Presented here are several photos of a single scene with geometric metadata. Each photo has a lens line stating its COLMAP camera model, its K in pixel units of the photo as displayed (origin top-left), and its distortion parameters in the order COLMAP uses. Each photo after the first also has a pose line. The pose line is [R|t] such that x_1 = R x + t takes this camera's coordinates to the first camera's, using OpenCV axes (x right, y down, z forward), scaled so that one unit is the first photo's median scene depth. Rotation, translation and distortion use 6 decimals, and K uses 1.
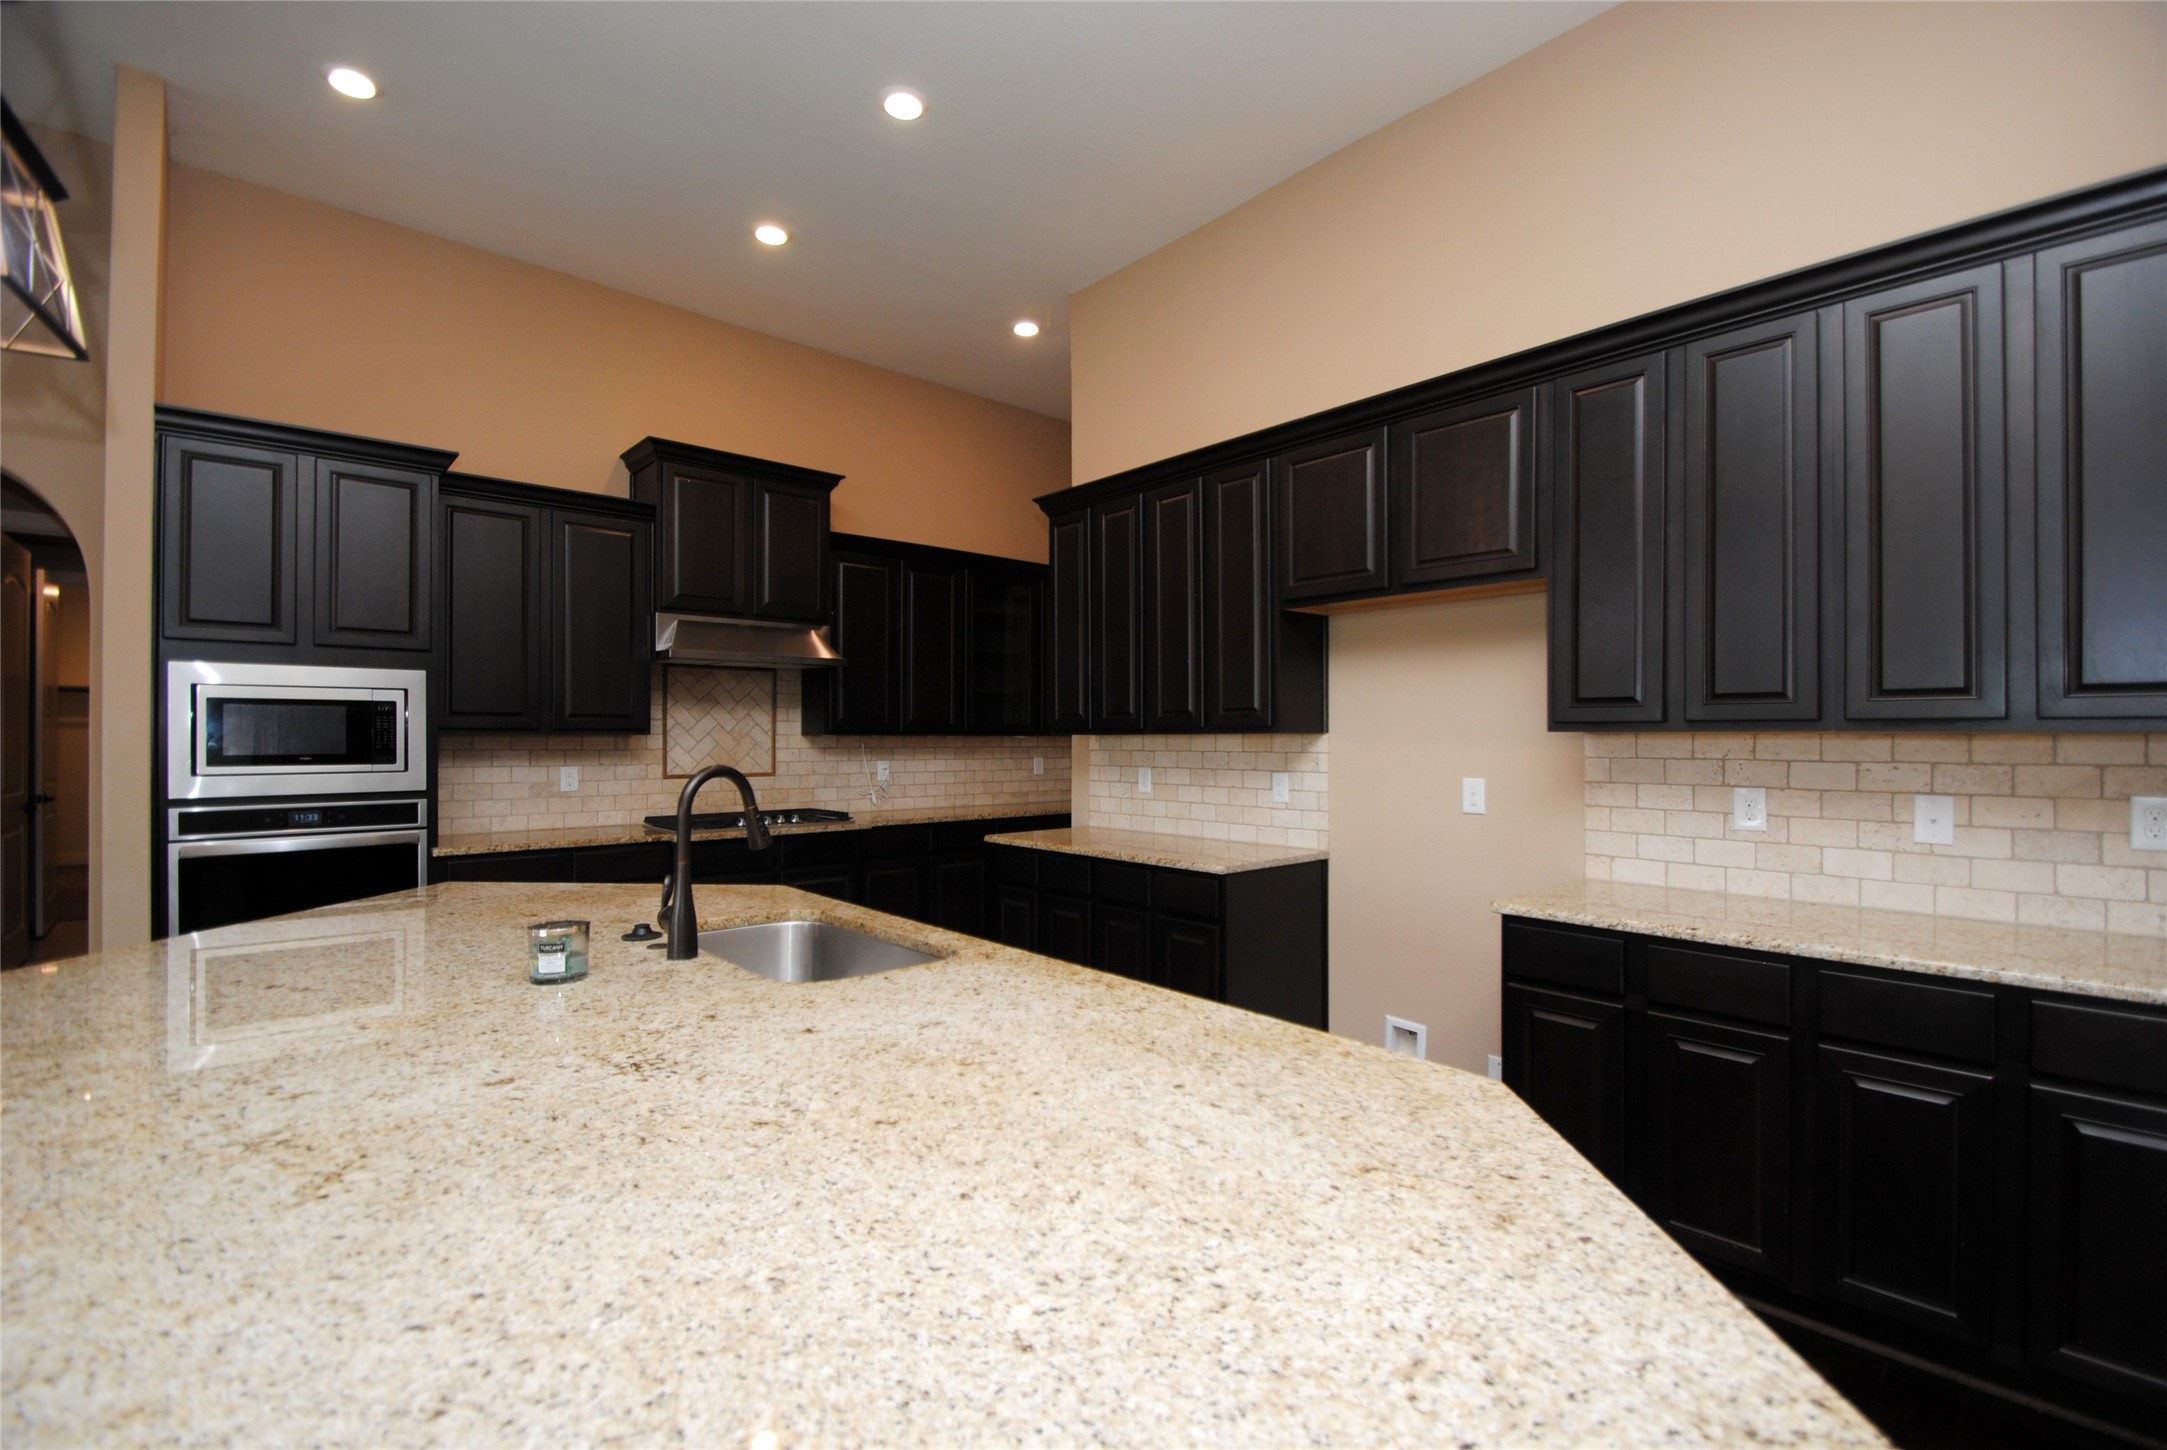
lens RADIAL K [[954.1, 0, 1088.7], [0, 954.1, 736.1], [0, 0, 1]] dist [0.012470, -0.015141]
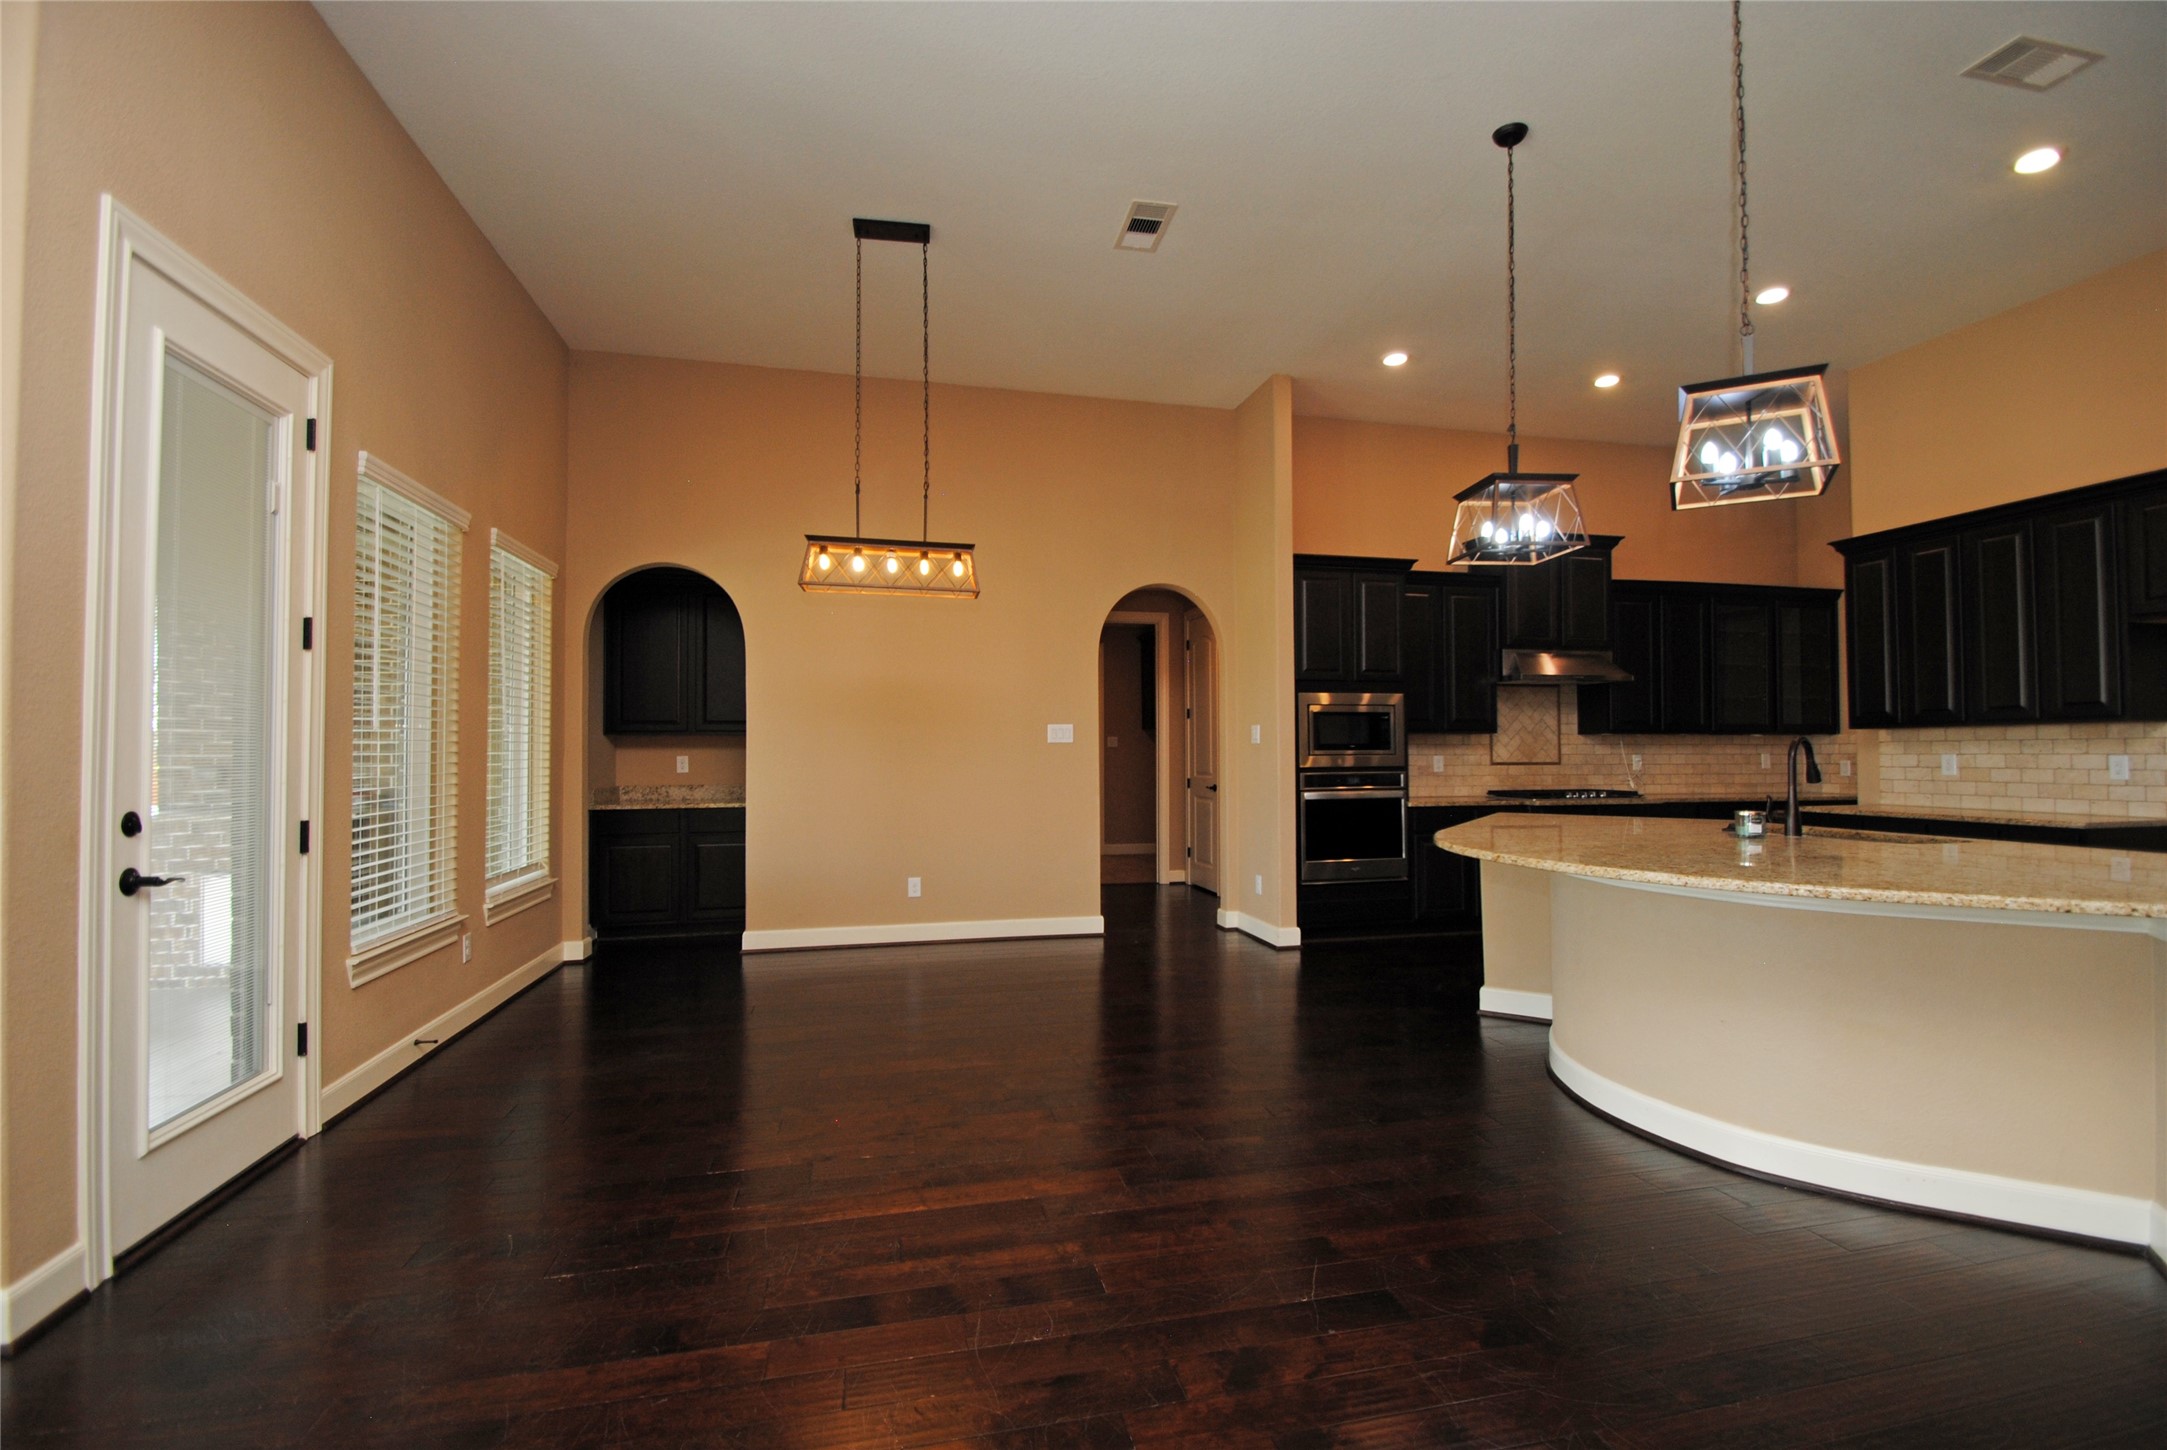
lens RADIAL K [[954.1, 0, 1089.0], [0, 954.1, 728.7], [0, 0, 1]] dist [0.012470, -0.015141]
pose [[0.877618, -0.015743, -0.479102, -0.325178], [0.005095, 0.999710, -0.023516, 0.023609], [0.479333, 0.018197, 0.877444, -0.598562]]
